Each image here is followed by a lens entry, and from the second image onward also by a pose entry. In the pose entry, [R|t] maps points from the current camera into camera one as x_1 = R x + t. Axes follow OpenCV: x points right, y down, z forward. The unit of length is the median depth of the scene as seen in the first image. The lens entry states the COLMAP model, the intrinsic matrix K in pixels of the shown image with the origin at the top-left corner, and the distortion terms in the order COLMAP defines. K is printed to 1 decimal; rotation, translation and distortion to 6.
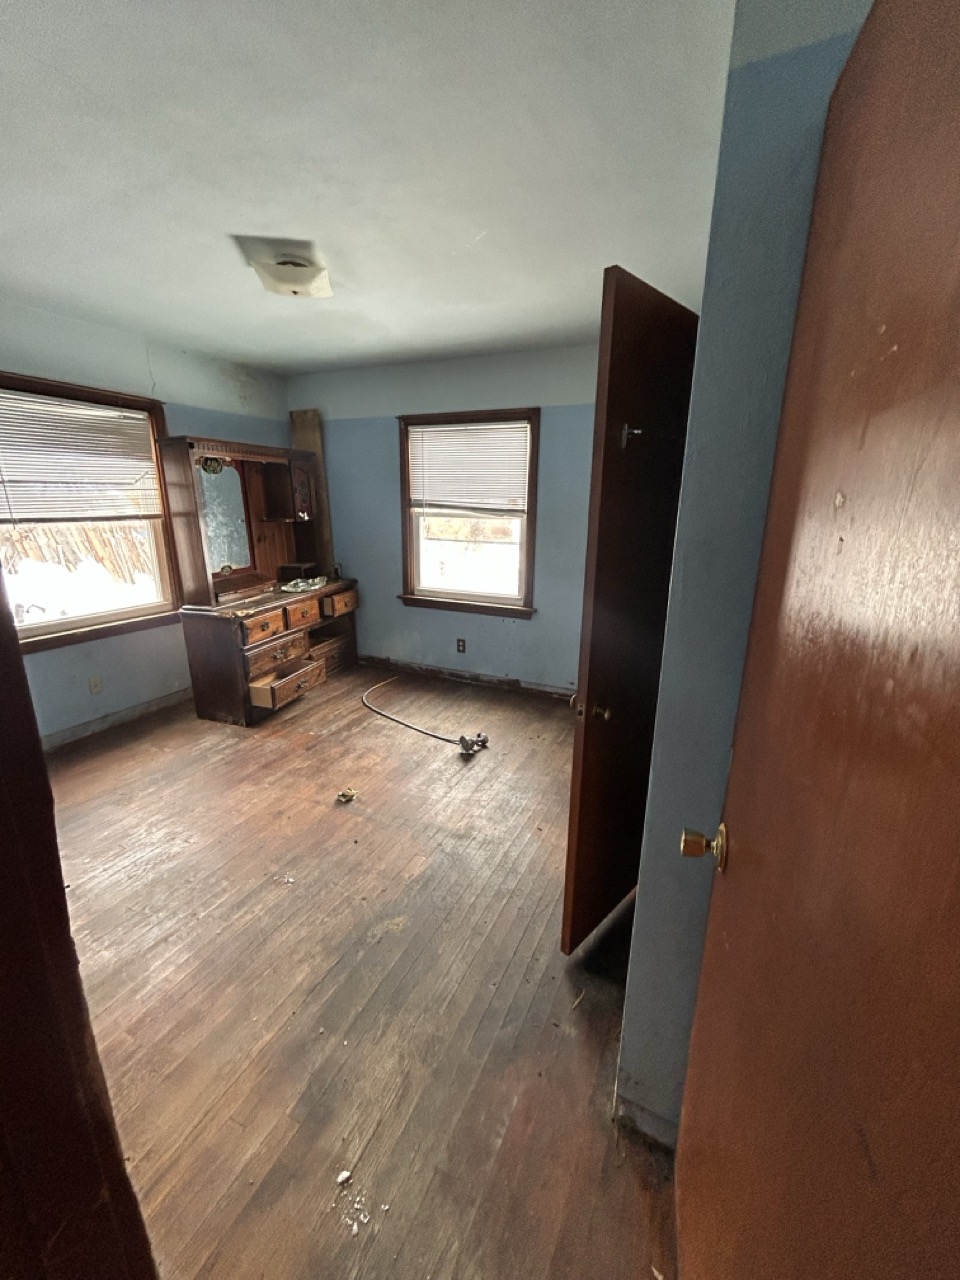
lens RADIAL K [[521.4, 0, 480.1], [0, 521.4, 637.9], [0, 0, 1]] dist [-0.000909, 0.000990]
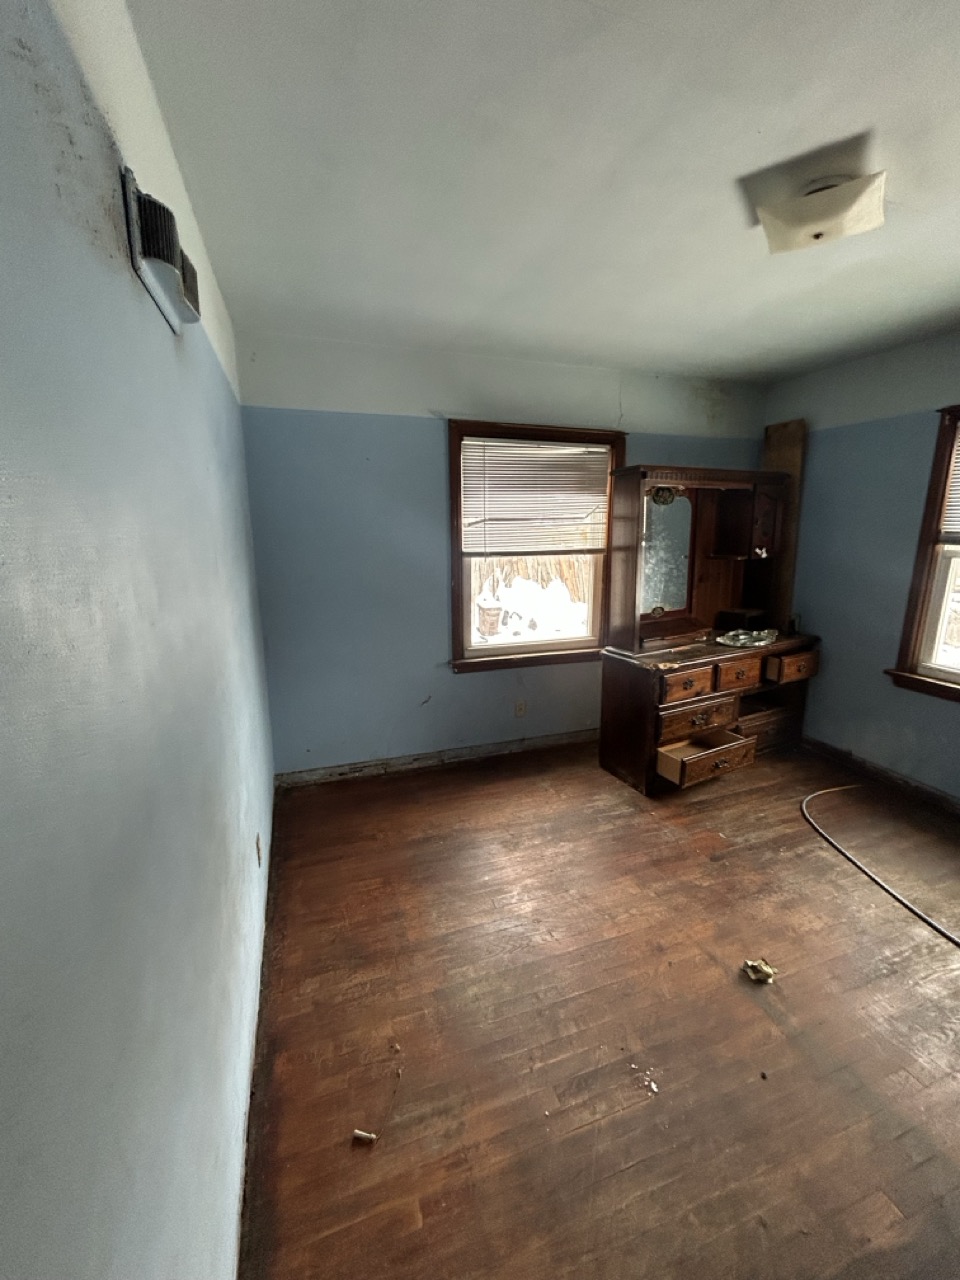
lens RADIAL K [[521.4, 0, 485.8], [0, 521.4, 641.1], [0, 0, 1]] dist [-0.000909, 0.000990]
pose [[0.706346, 0.141684, -0.693543, -0.075821], [-0.172338, 0.984704, 0.025646, -0.057740], [0.686568, 0.101408, 0.719959, 0.177263]]
